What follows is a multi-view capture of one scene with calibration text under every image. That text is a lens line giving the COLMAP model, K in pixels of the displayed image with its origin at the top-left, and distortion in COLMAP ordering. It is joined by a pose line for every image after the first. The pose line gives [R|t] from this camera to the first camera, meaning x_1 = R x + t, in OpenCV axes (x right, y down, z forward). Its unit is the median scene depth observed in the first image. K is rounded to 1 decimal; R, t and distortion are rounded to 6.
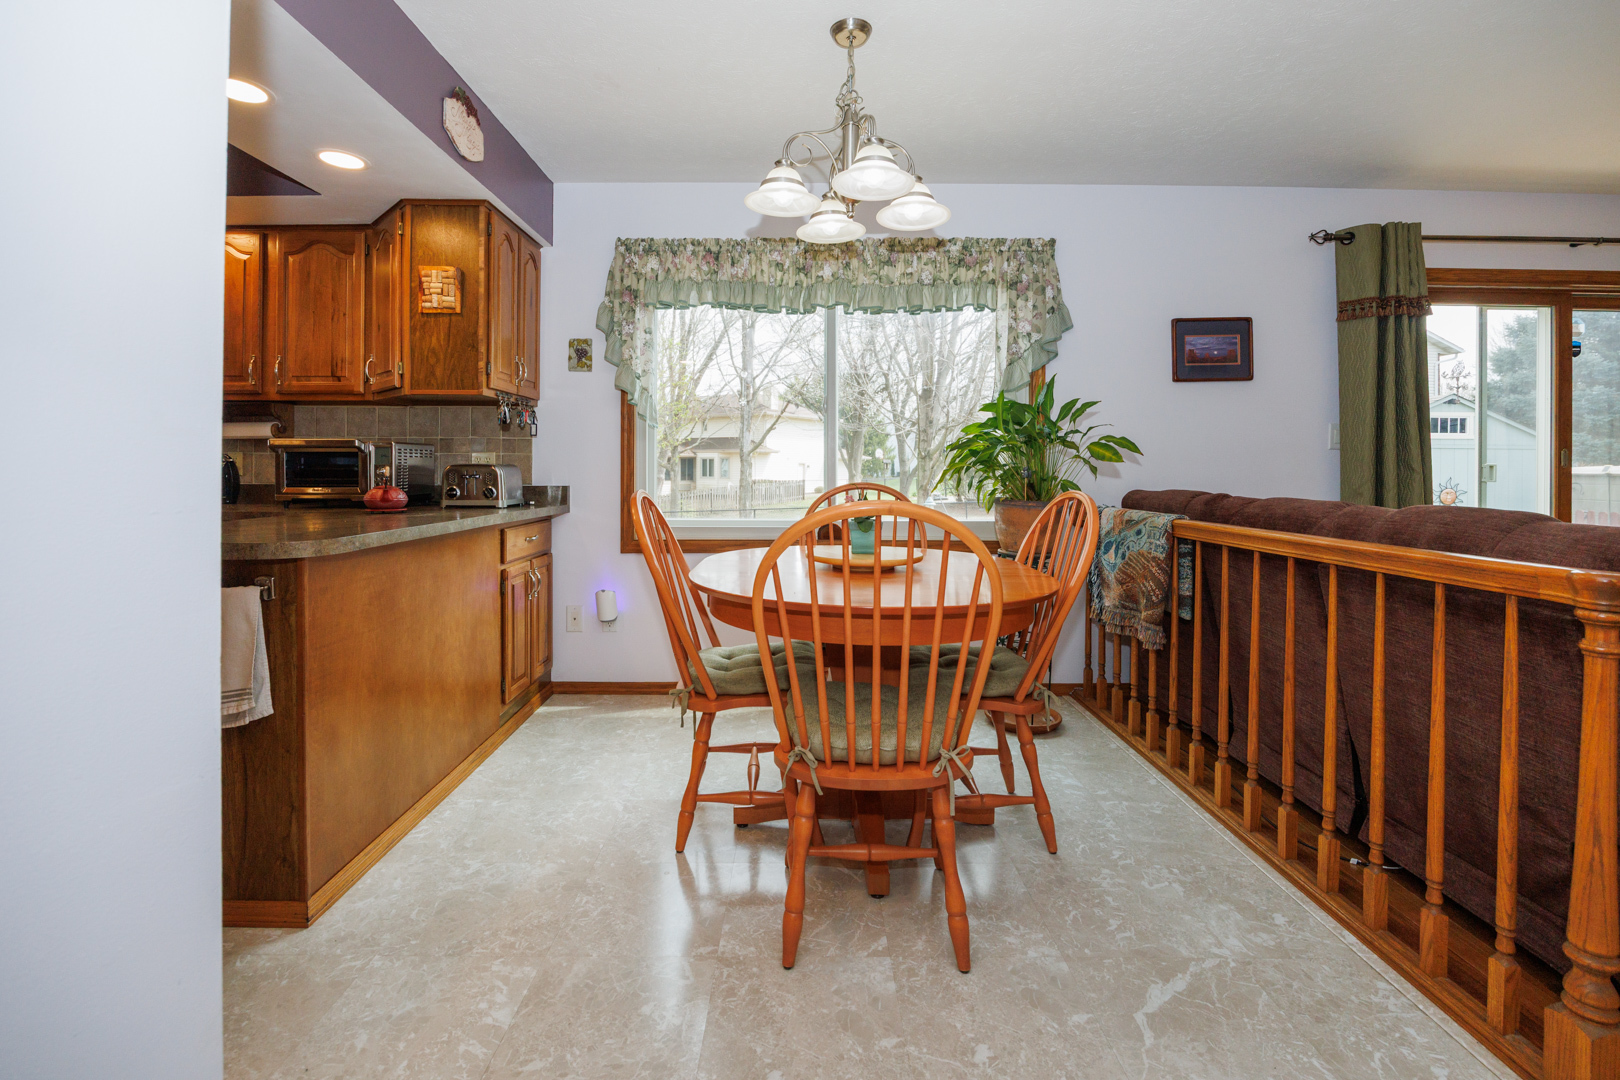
lens RADIAL K [[748.1, 0, 796.5], [0, 748.1, 479.2], [0, 0, 1]] dist [-0.019578, 0.000307]
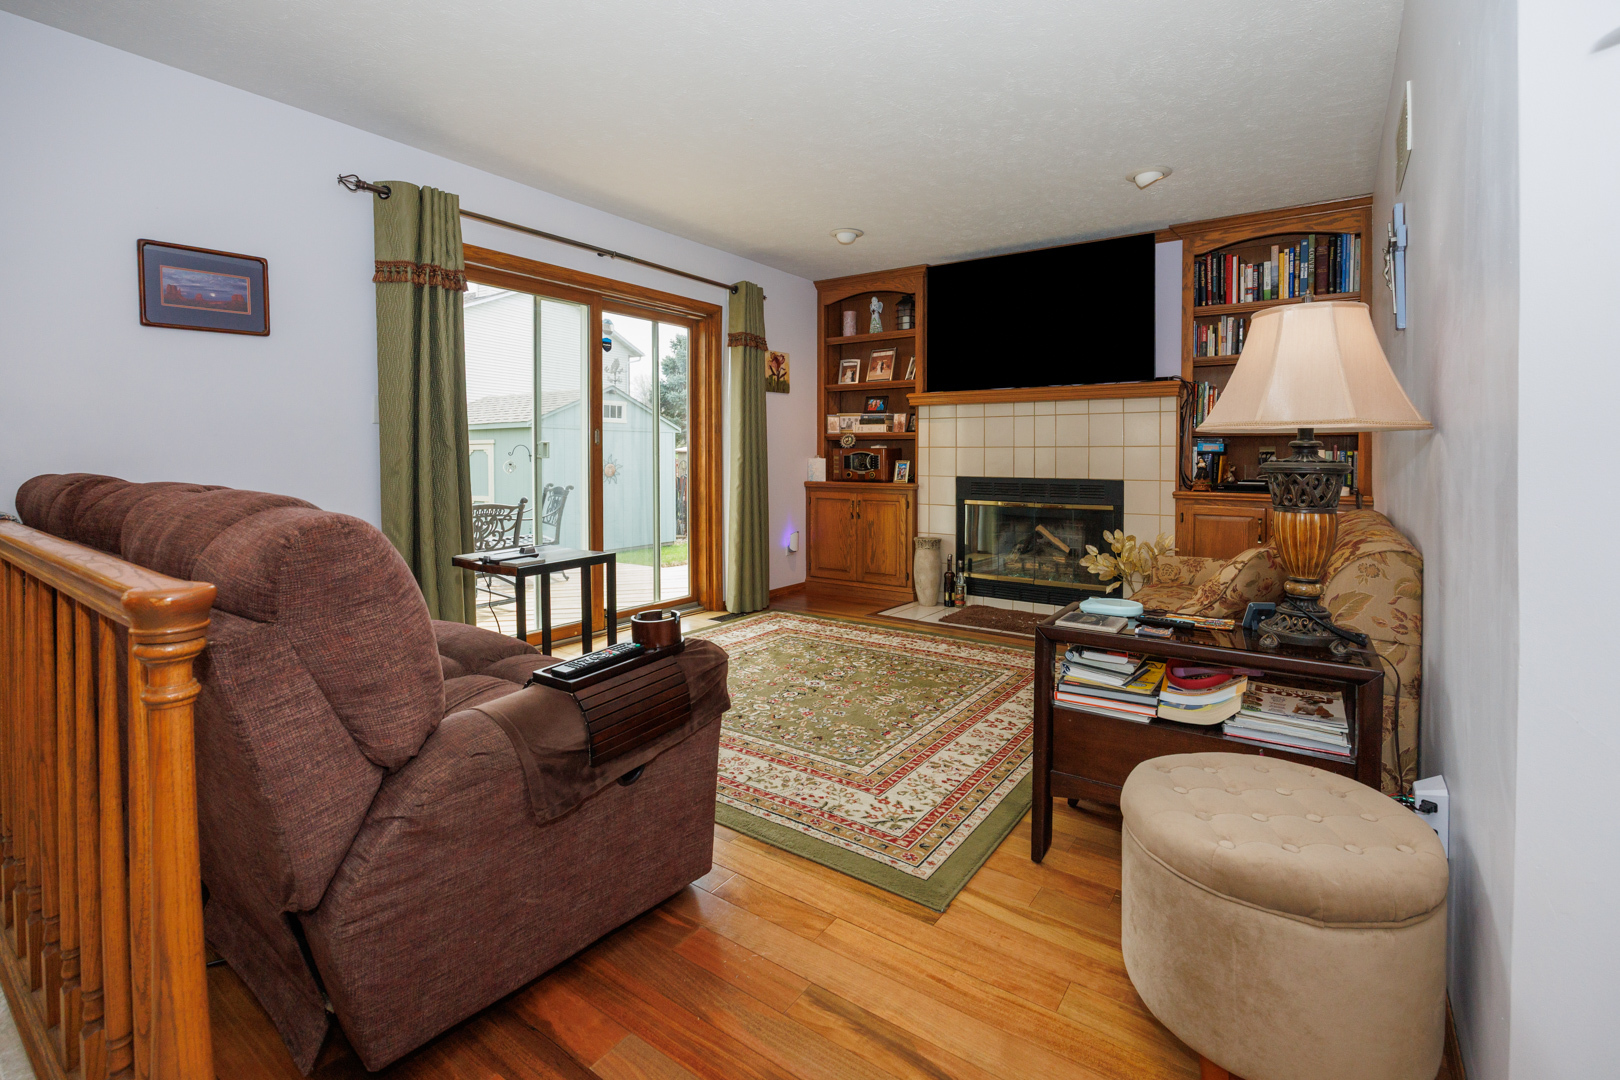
lens RADIAL K [[732.0, 0, 811.6], [0, 732.0, 457.3], [0, 0, 1]] dist [0.019615, 0.000026]
pose [[0.586587, -0.008192, 0.809845, 0.410383], [0.006530, 0.999964, 0.005386, -0.000555], [-0.809860, 0.002129, 0.586619, 0.049748]]
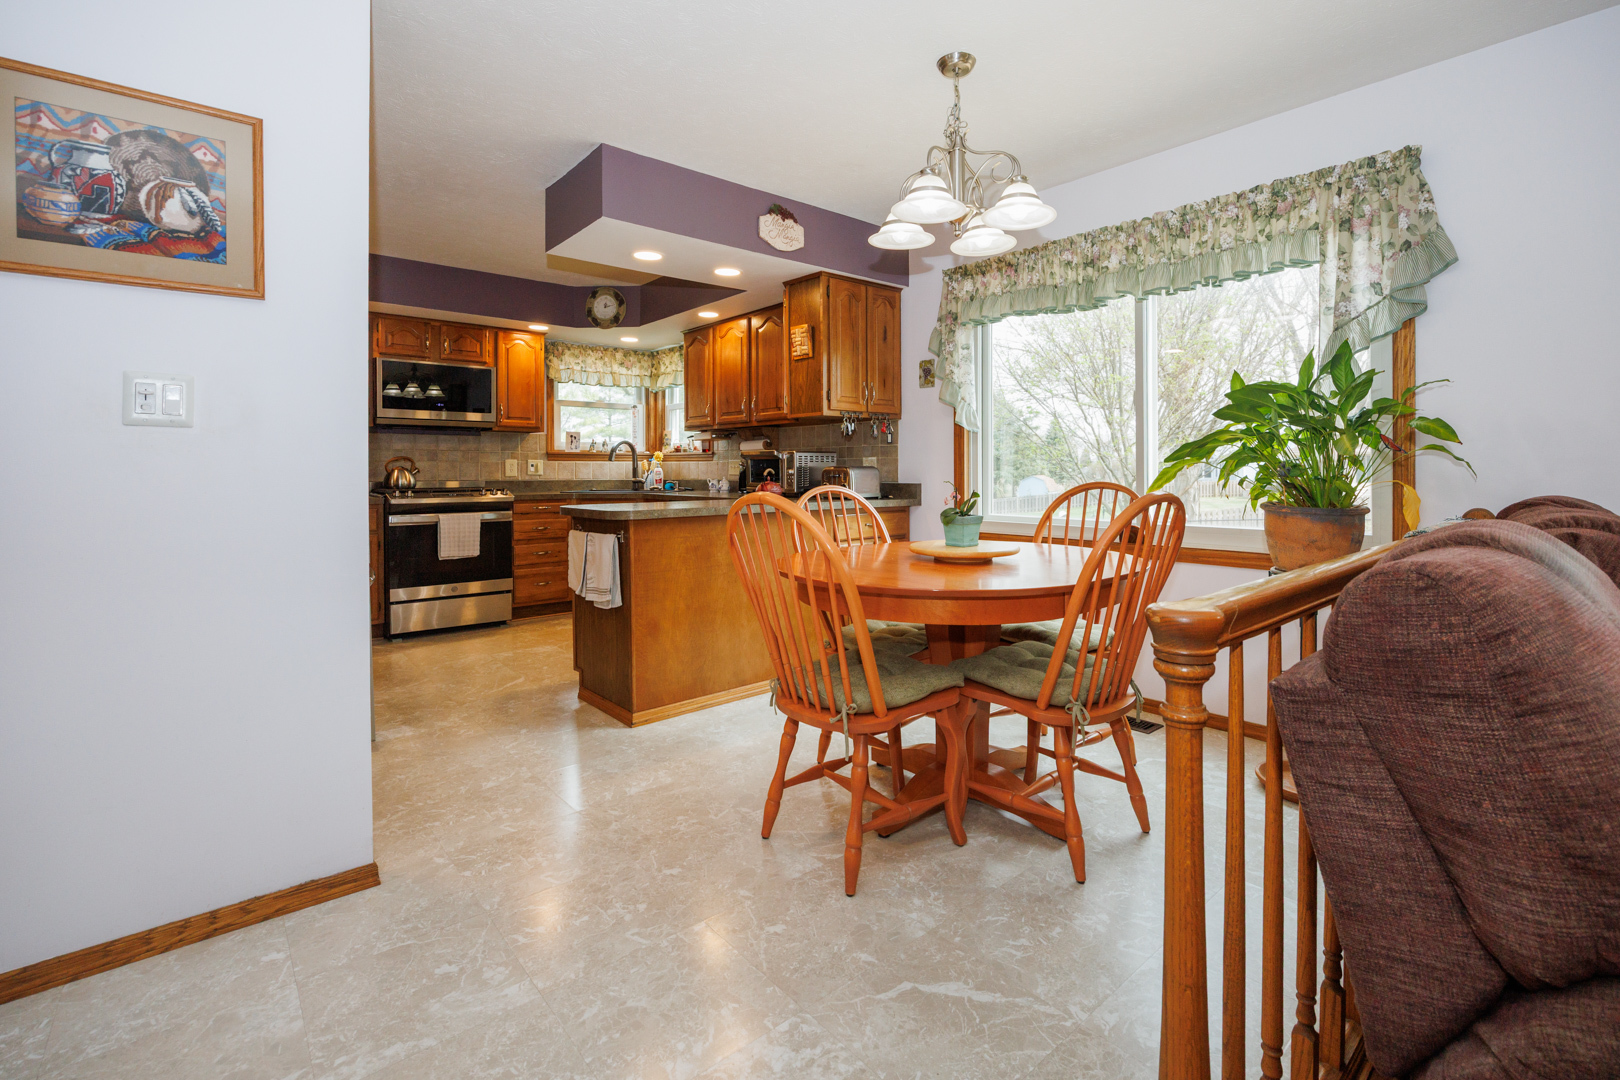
lens RADIAL K [[750.0, 0, 818.2], [0, 750.0, 491.5], [0, 0, 1]] dist [-0.020408, 0.000210]
pose [[0.640707, 0.016489, -0.767608, 0.572029], [-0.003374, 0.999820, 0.018660, 0.000107], [0.767778, -0.009366, 0.640648, 0.107966]]
